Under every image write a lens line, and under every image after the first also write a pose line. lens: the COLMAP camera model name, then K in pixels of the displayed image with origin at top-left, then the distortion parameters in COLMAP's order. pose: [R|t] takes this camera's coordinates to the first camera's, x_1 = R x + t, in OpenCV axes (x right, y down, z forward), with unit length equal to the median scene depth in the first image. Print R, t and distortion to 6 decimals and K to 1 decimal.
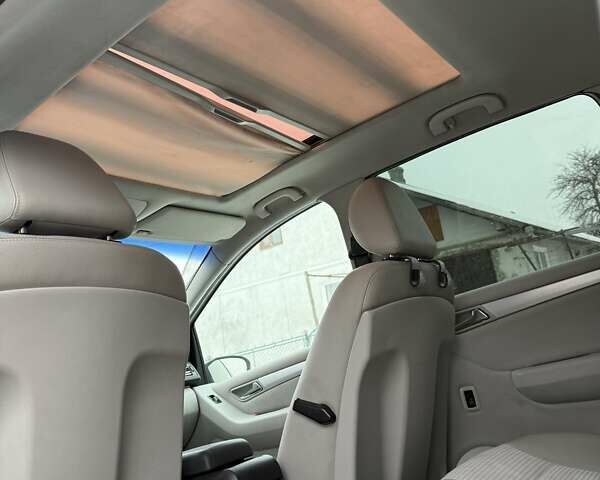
lens RADIAL K [[567.8, 0, 301.3], [0, 567.8, 252.8], [0, 0, 1]] dist [0.172939, -0.362347]
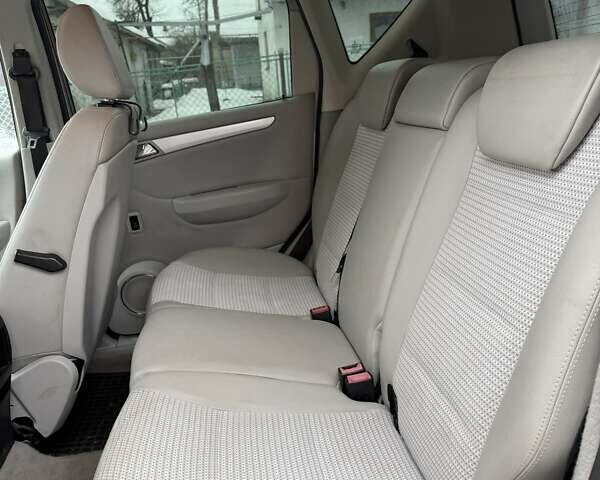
lens RADIAL K [[567.8, 0, 301.3], [0, 567.8, 252.8], [0, 0, 1]] dist [0.172939, -0.362347]
pose [[0.708553, -0.104394, 0.697893, -0.280248], [-0.161266, 0.938869, 0.304168, -0.089904], [-0.686984, -0.328066, 0.648403, 0.036904]]
